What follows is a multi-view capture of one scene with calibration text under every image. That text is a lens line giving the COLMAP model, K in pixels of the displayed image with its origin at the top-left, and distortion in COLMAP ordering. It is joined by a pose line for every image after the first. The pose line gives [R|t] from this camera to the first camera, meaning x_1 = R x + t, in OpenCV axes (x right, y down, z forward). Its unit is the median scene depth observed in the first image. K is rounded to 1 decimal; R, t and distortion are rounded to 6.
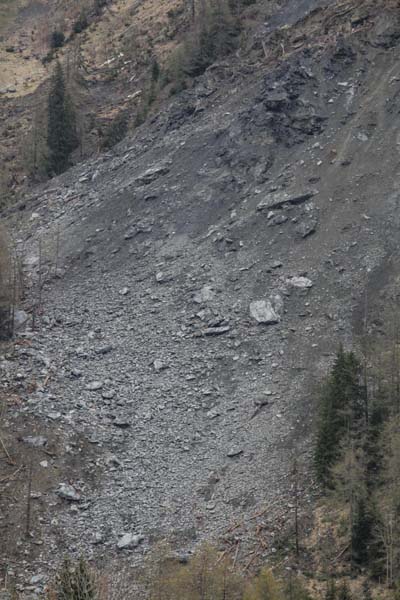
lens RADIAL K [[3243.6, 0, 200.0], [0, 3243.6, 300.0], [0, 0, 1]] dist [2.367862, -1.843862]
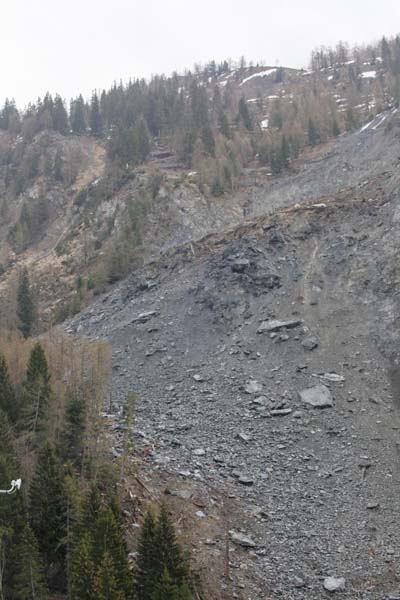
lens RADIAL K [[1394.1, 0, 200.0], [0, 1394.1, 300.0], [0, 0, 1]] dist [-0.072866, -0.298877]
pose [[0.973775, 0.041080, 0.223776, -0.125877], [-0.005880, 0.987780, -0.155746, 0.044026], [-0.227439, 0.150345, 0.962116, 0.486727]]
